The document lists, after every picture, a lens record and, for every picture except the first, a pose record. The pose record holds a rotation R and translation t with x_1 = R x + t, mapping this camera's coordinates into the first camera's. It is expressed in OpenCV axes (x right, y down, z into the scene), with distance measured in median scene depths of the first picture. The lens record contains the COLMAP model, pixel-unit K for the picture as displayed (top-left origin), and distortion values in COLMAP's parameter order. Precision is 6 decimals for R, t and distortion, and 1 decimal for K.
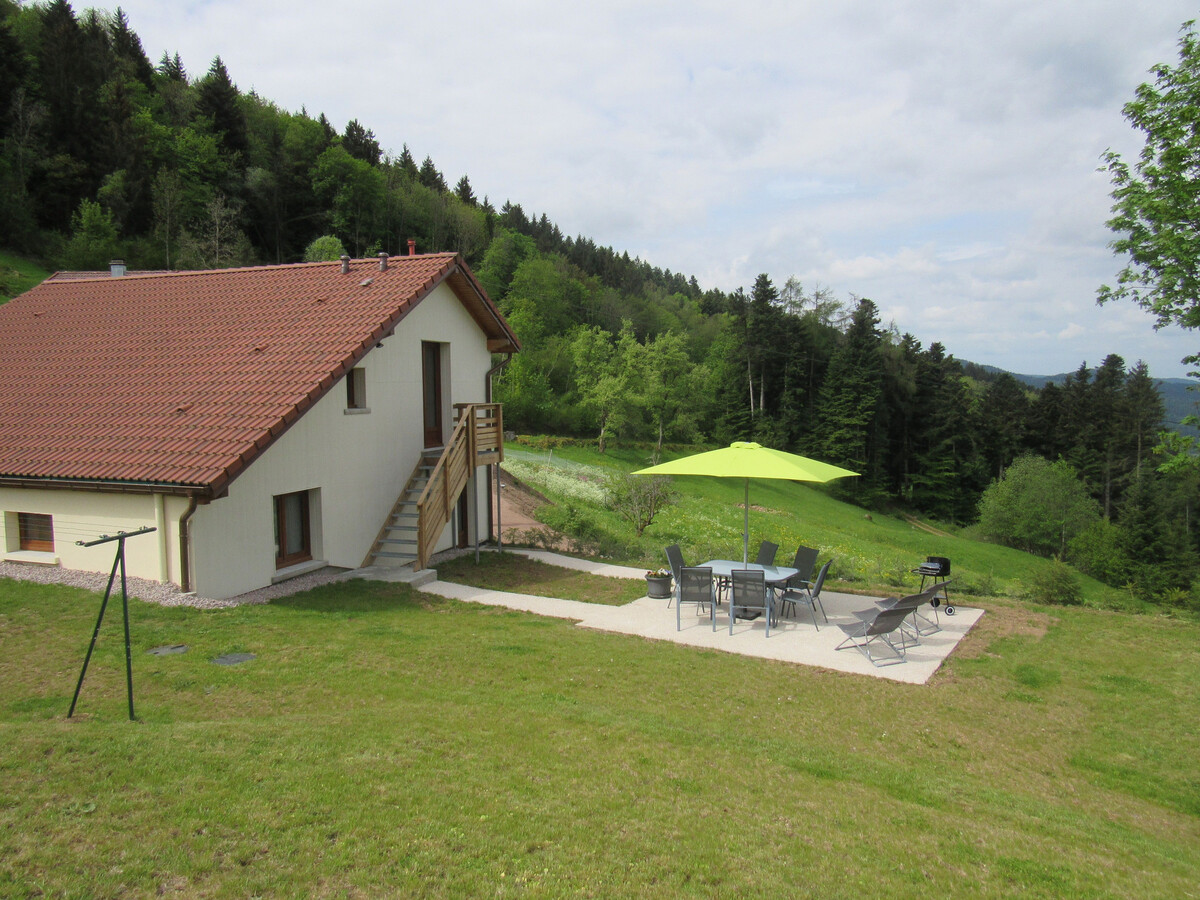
lens RADIAL K [[852.4, 0, 597.1], [0, 852.4, 448.3], [0, 0, 1]] dist [-0.012686, -0.006826]
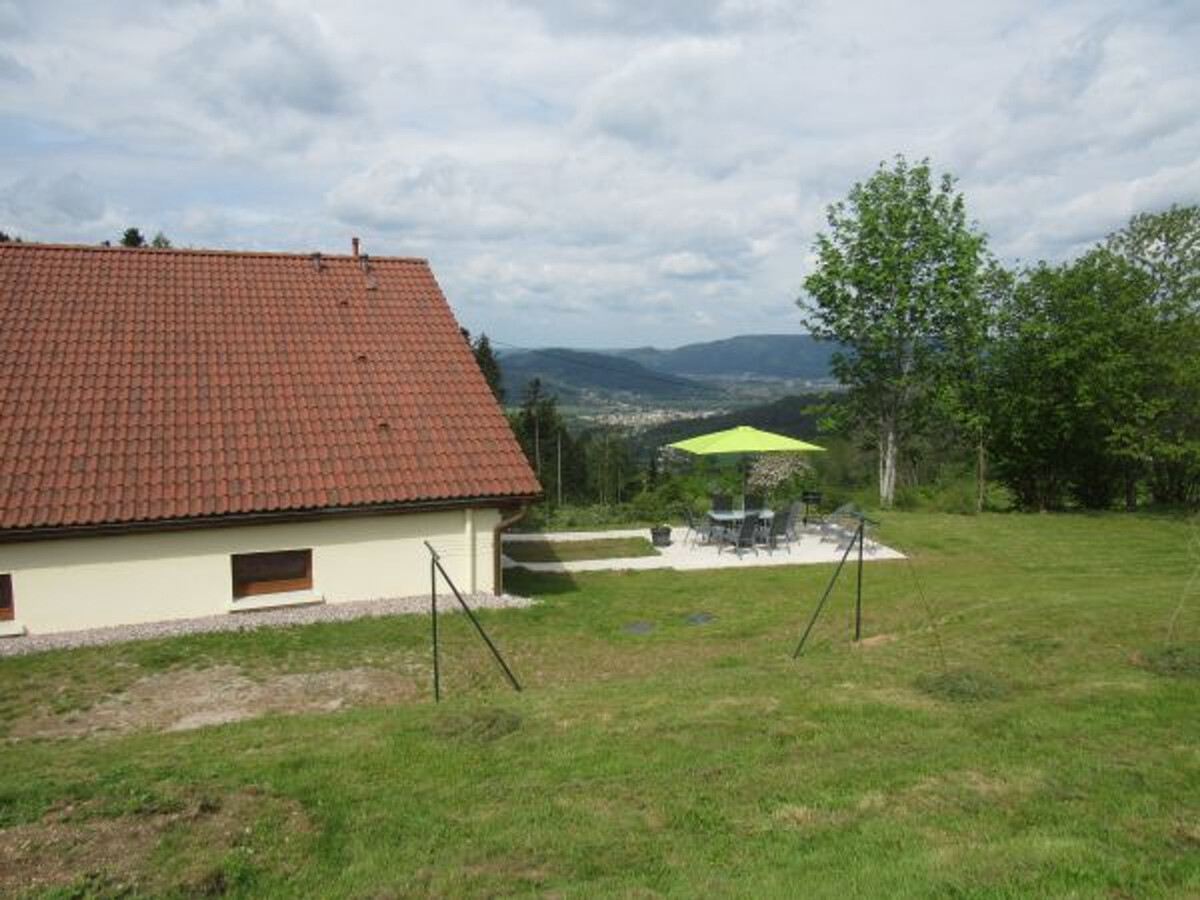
lens RADIAL K [[852.4, 0, 599.2], [0, 852.4, 461.4], [0, 0, 1]] dist [-0.012686, -0.006826]
pose [[0.714582, -0.081927, 0.694738, -1.106678], [0.041634, 0.996339, 0.074670, -0.073414], [-0.698312, -0.024433, 0.715377, 0.141910]]
